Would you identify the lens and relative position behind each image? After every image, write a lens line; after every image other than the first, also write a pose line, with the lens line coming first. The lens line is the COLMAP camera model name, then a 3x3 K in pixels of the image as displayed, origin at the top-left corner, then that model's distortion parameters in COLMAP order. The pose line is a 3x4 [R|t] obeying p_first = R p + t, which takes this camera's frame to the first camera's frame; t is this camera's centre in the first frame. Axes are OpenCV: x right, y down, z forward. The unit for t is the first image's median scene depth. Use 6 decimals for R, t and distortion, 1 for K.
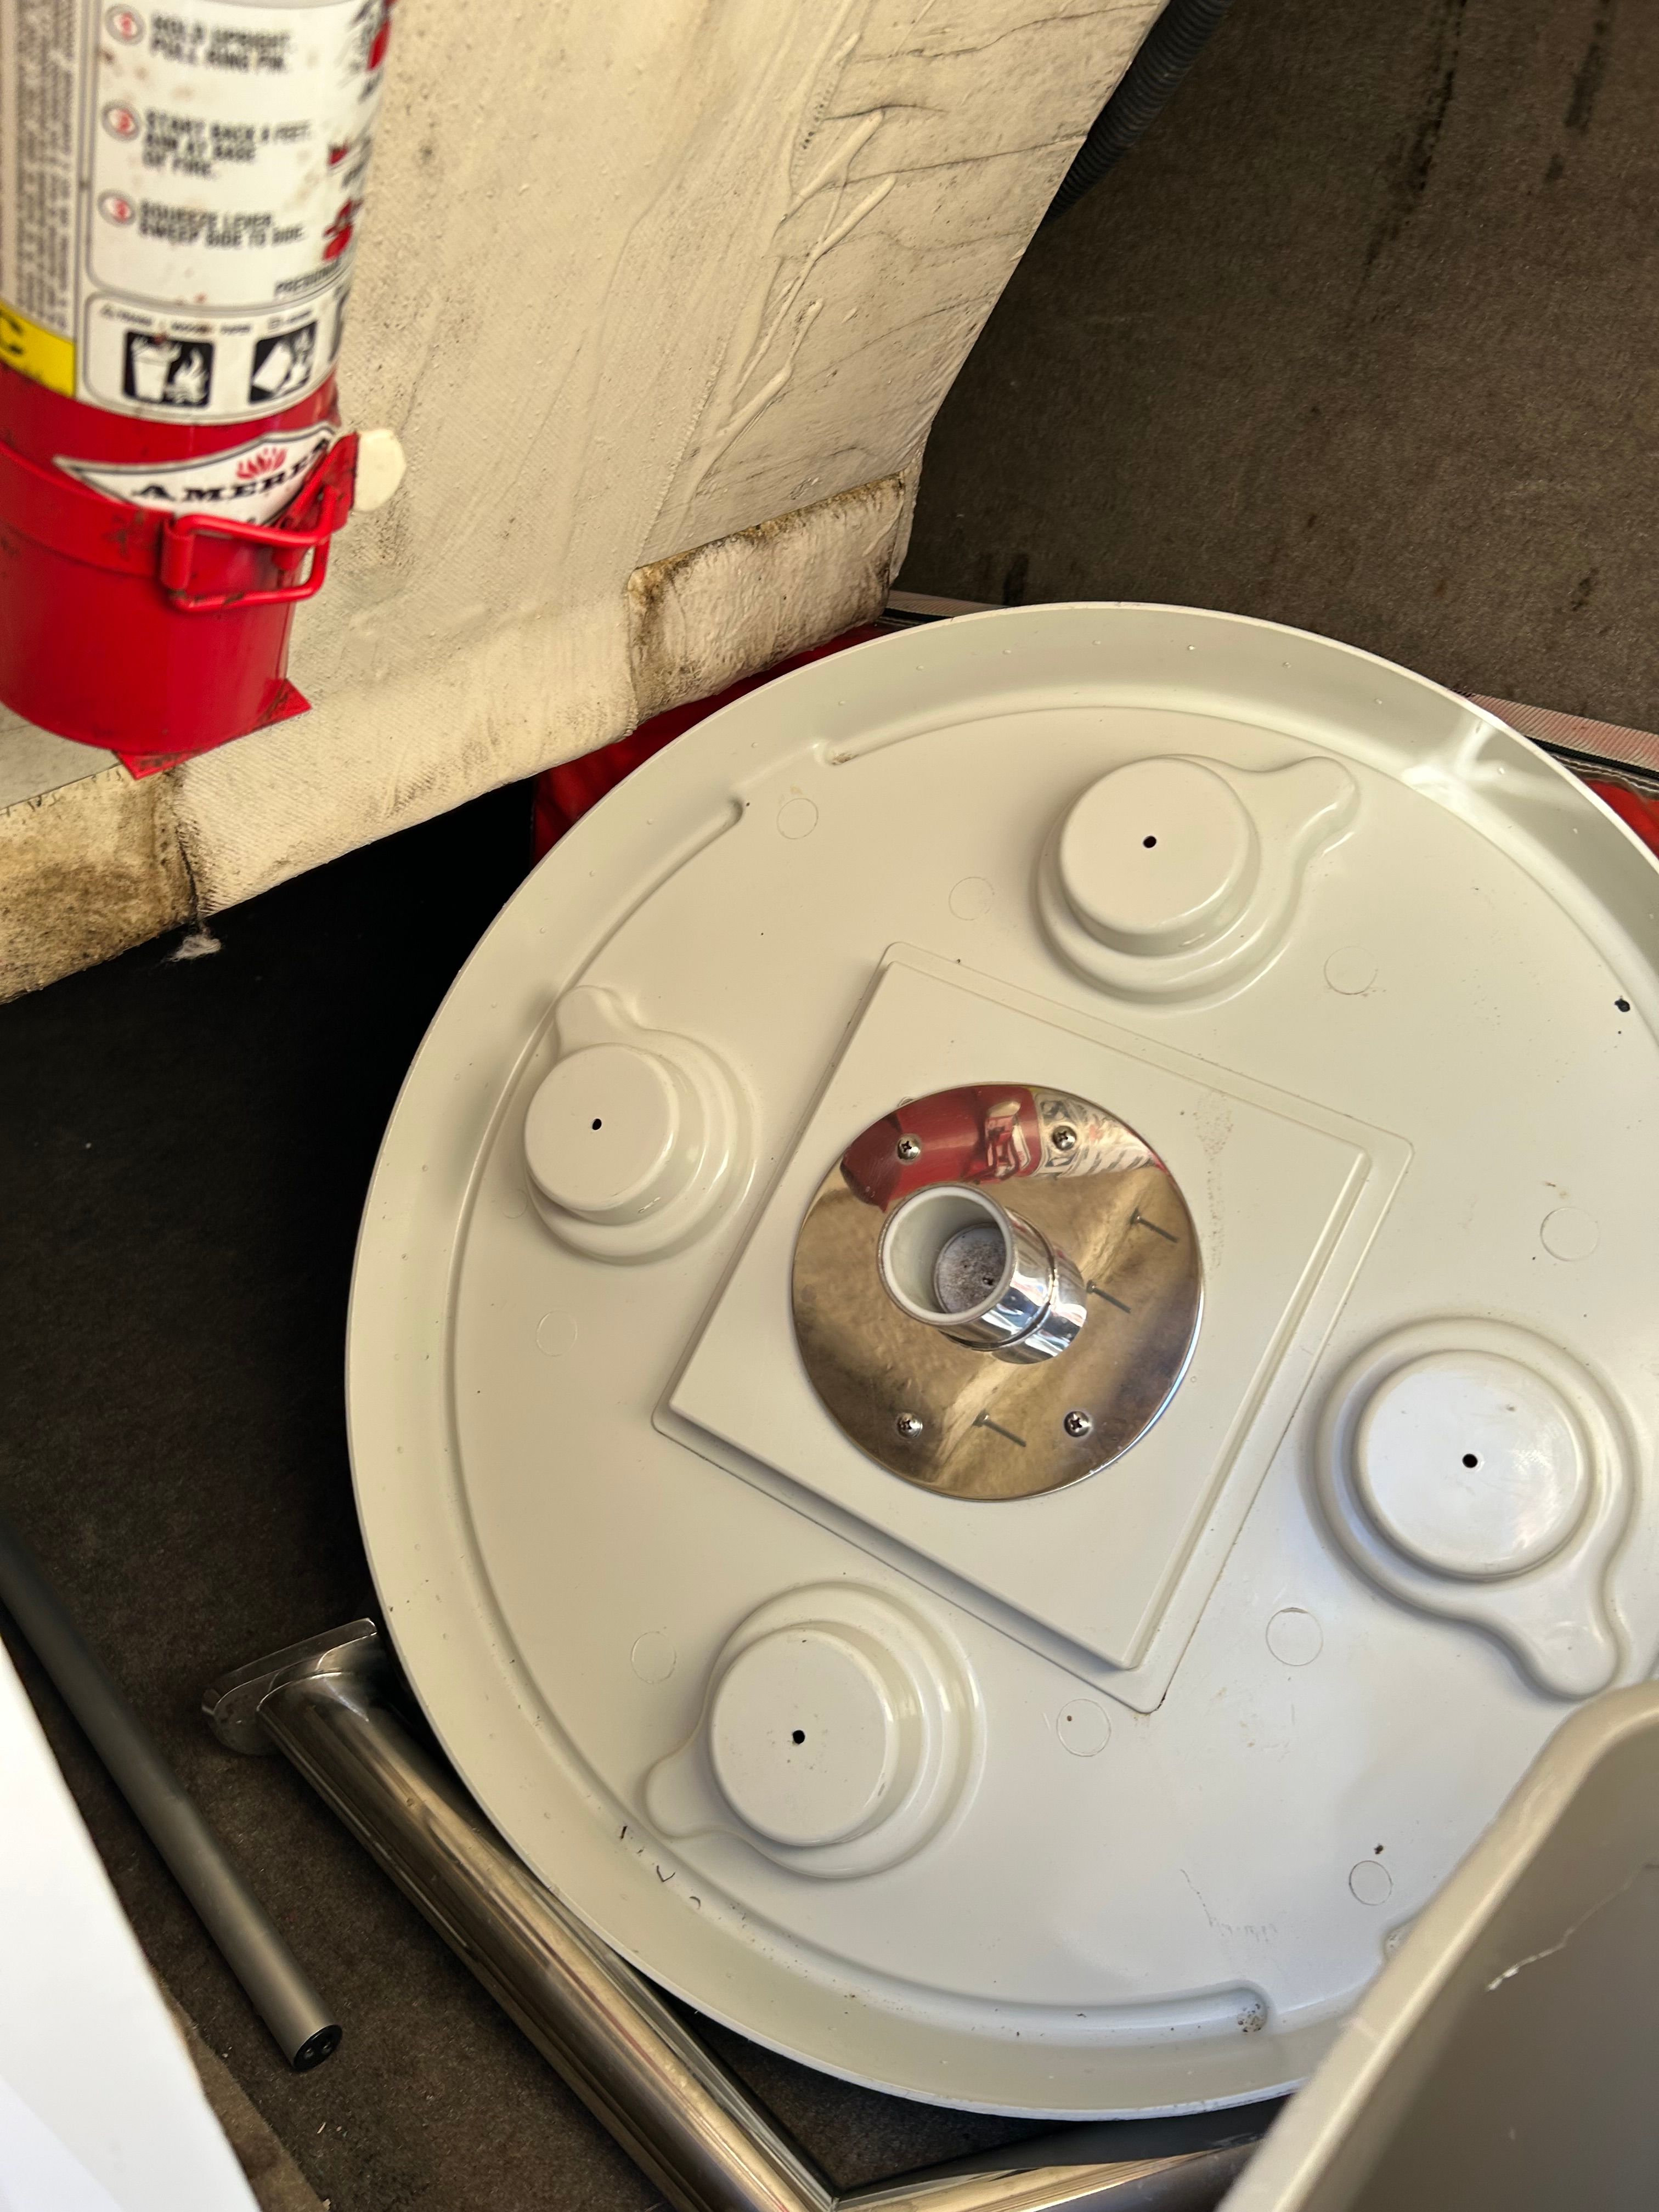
lens RADIAL K [[1679.1, 0, 850.4], [0, 1679.1, 1096.5], [0, 0, 1]] dist [0.040239, -0.047526]
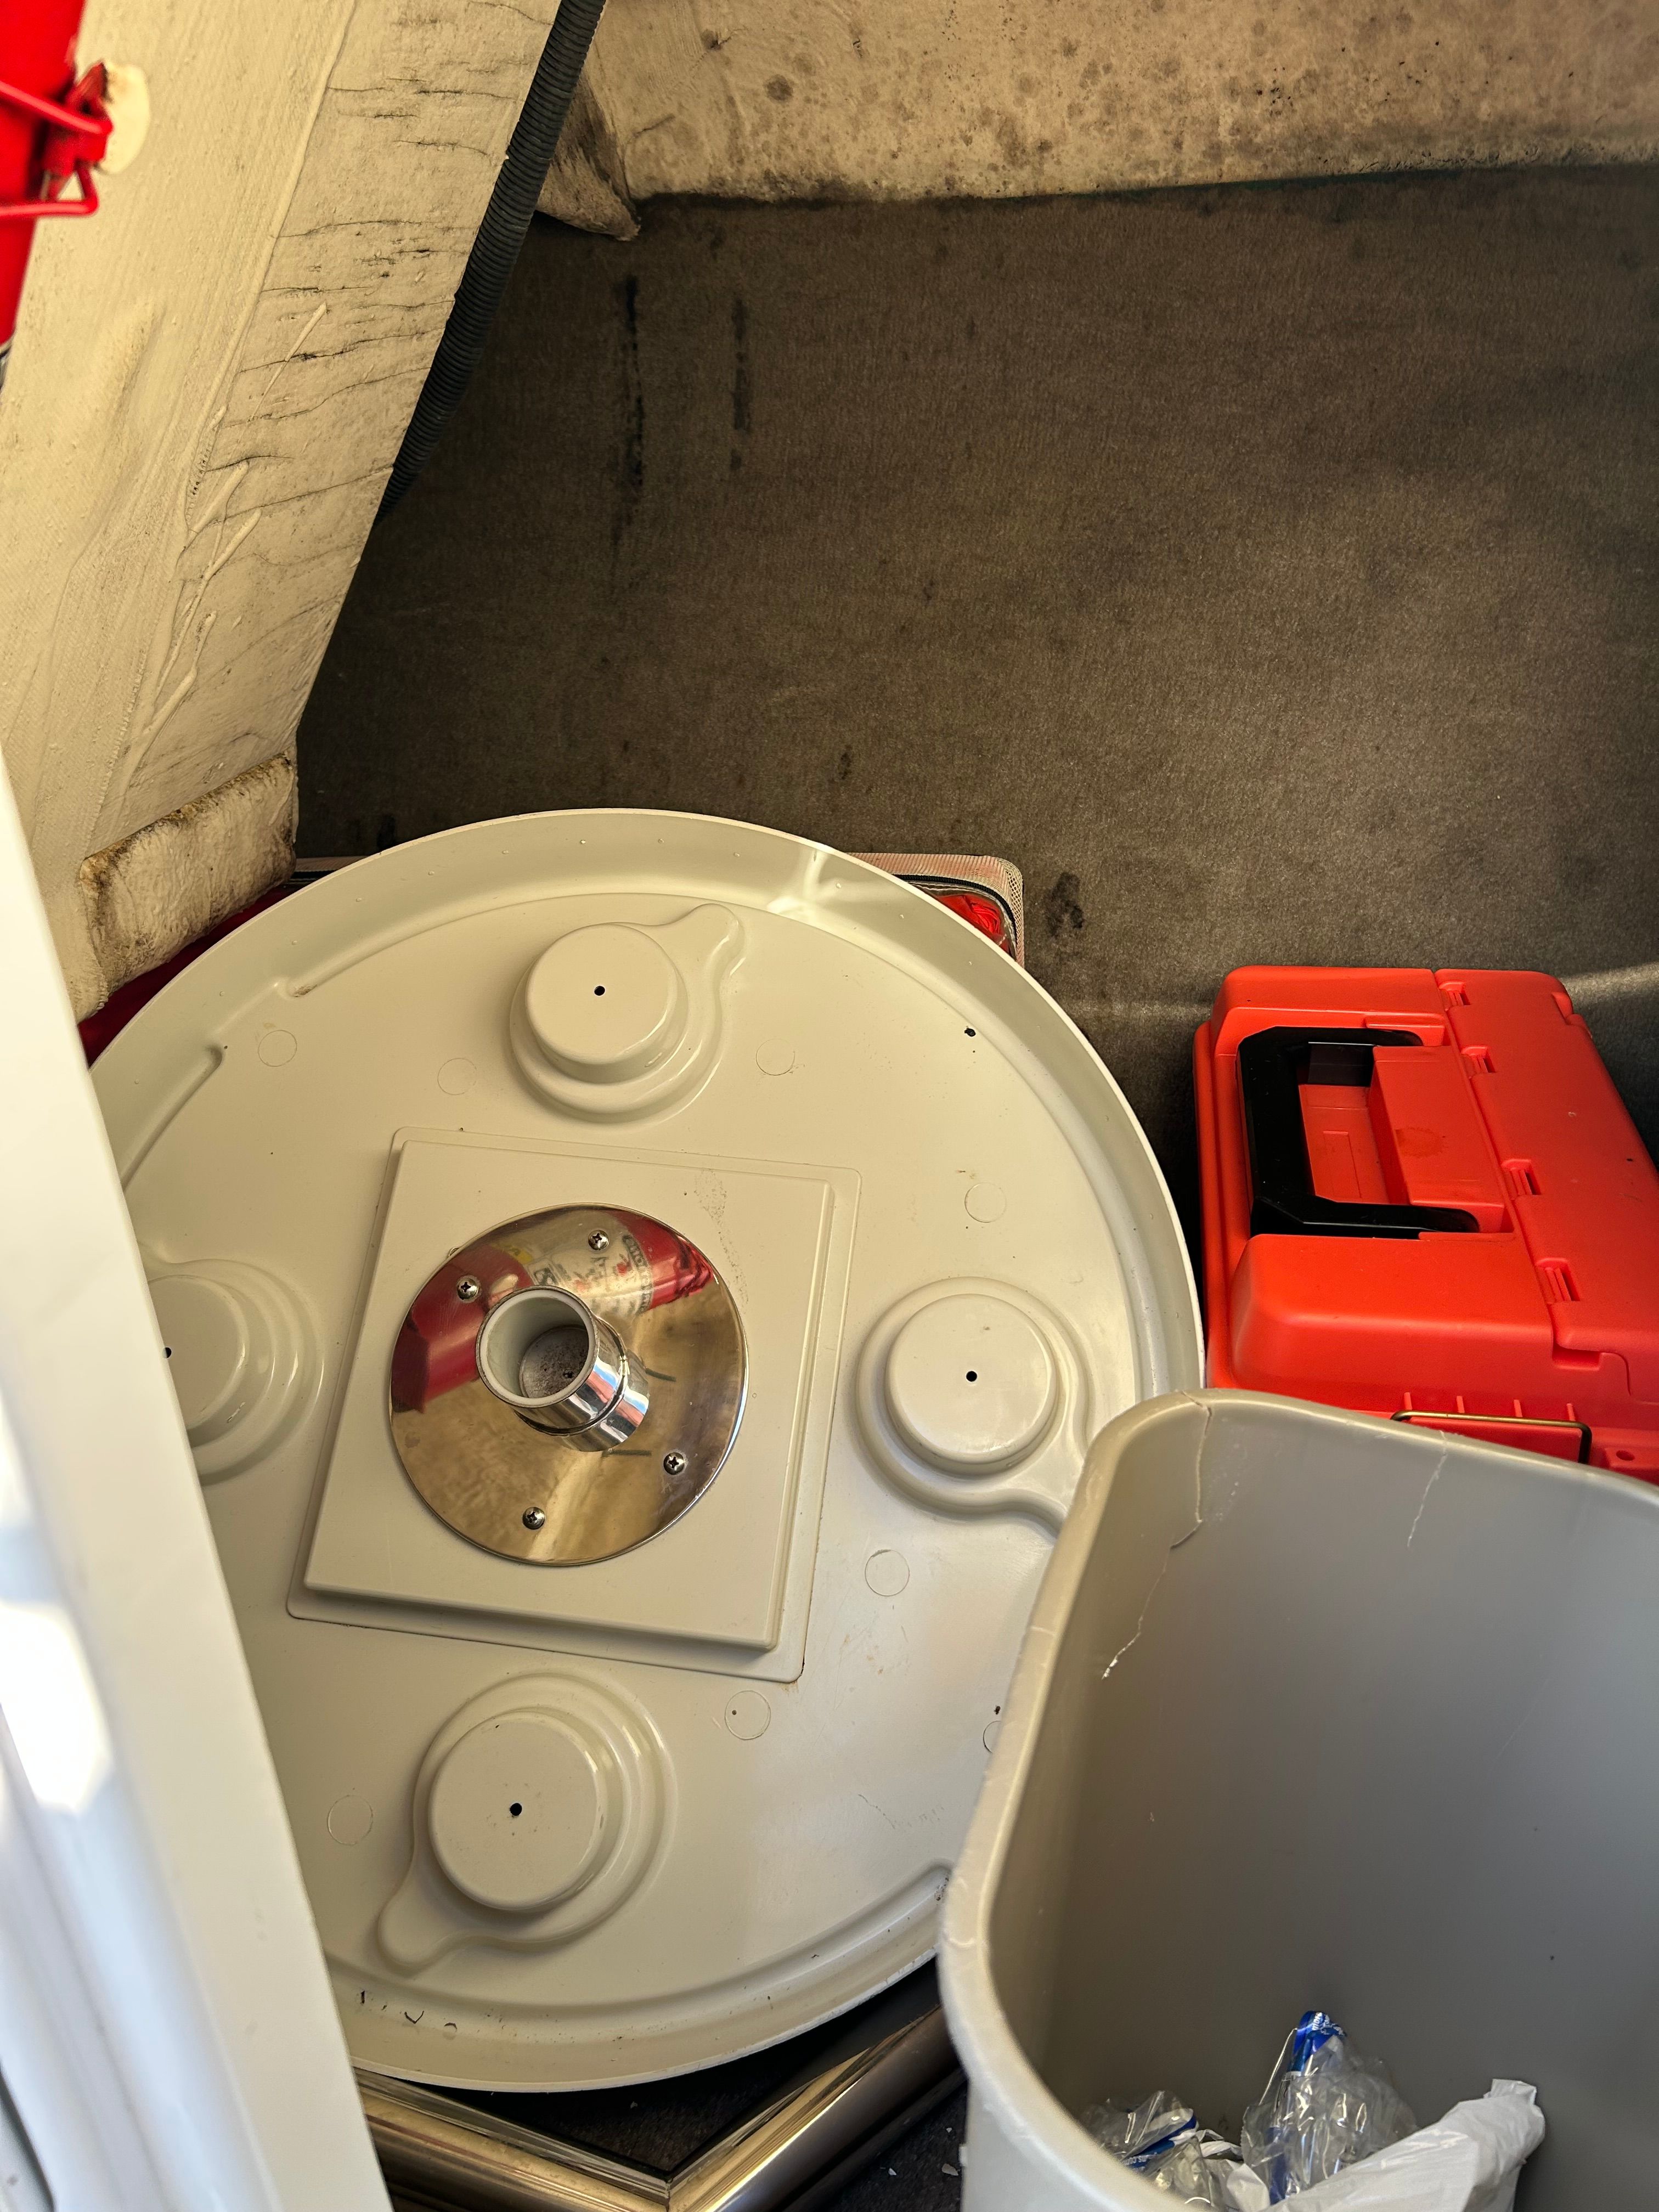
lens RADIAL K [[1679.1, 0, 818.6], [0, 1679.1, 1108.7], [0, 0, 1]] dist [0.040239, -0.047526]
pose [[0.906887, -0.226988, 0.355011, -0.115095], [0.277921, 0.955485, -0.099038, 0.085264], [-0.316727, 0.188481, 0.929602, -0.151030]]
